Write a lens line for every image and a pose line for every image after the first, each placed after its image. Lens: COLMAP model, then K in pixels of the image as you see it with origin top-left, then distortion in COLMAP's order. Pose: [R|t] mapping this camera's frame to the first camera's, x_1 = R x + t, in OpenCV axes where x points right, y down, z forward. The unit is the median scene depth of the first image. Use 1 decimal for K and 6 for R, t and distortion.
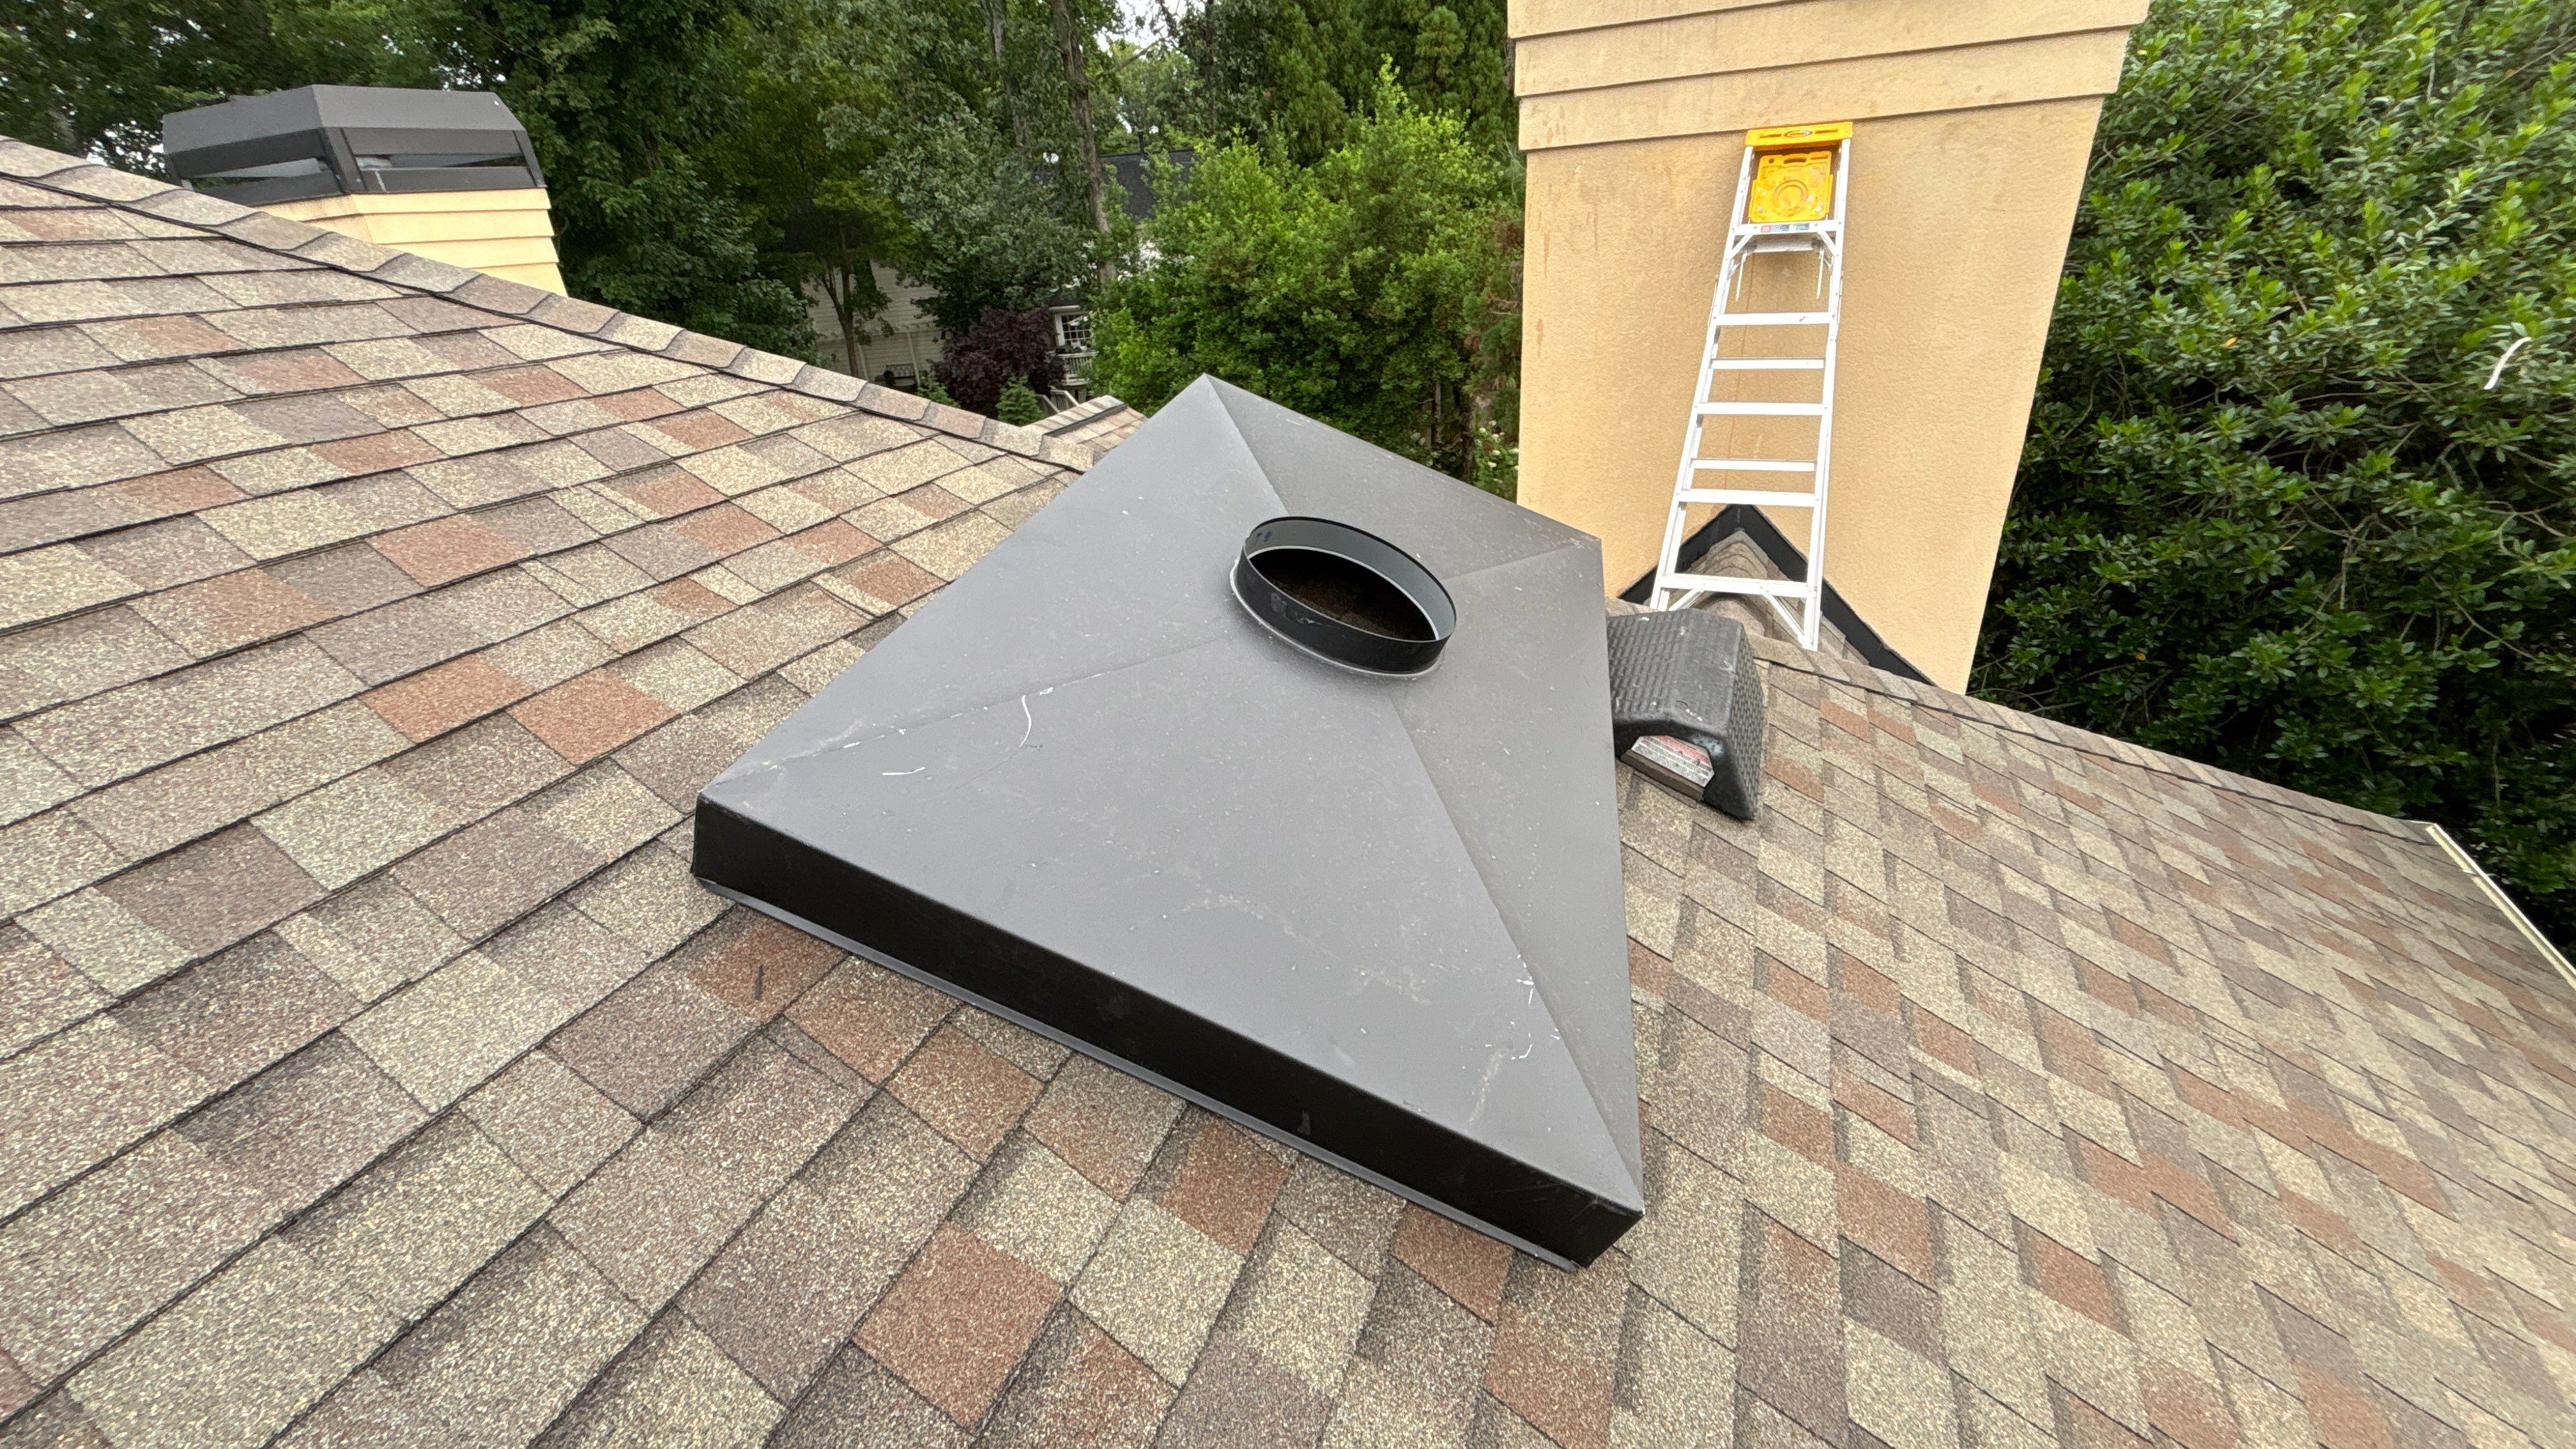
lens RADIAL K [[1034.7, 0, 1288.0], [0, 1034.7, 724.5], [0, 0, 1]] dist [0.008671, -0.000171]
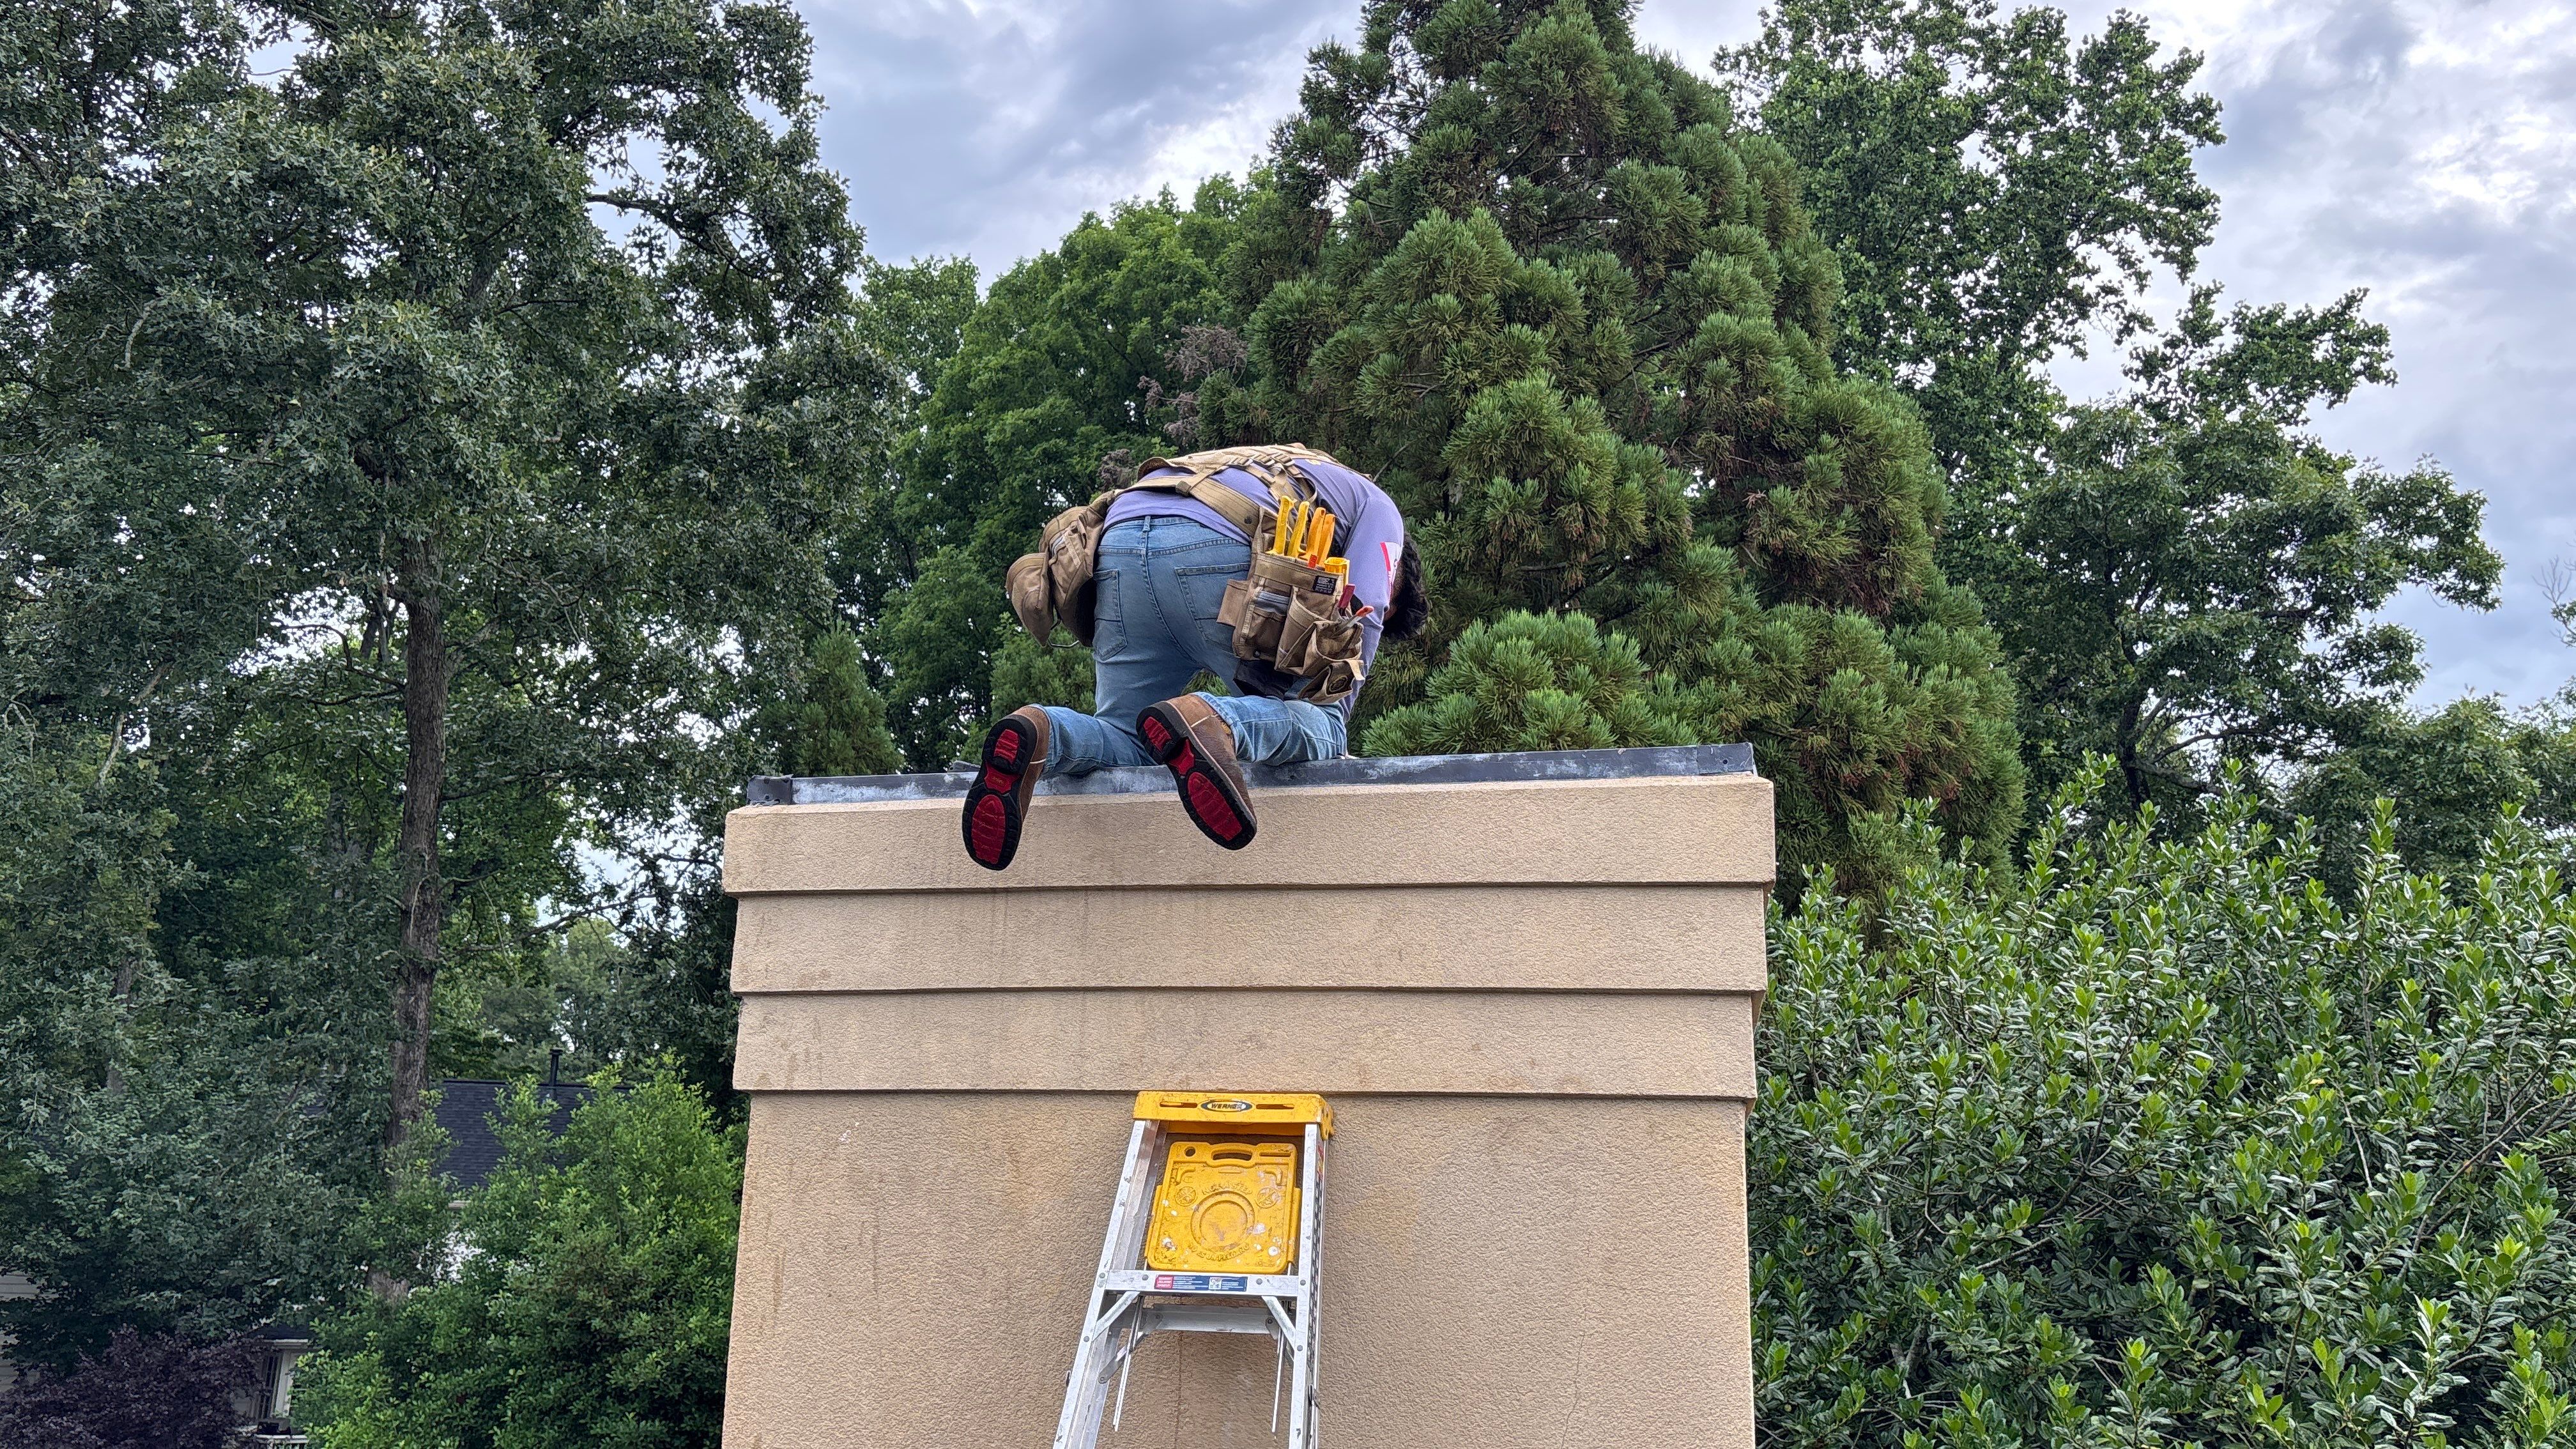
lens RADIAL K [[1964.9, 0, 1288.0], [0, 1964.9, 724.5], [0, 0, 1]] dist [0.057062, -0.080432]
pose [[0.972136, 0.138983, 0.188773, 0.205867], [0.017187, 0.760861, -0.648687, -0.061699], [-0.233787, 0.633856, 0.737272, 0.117632]]
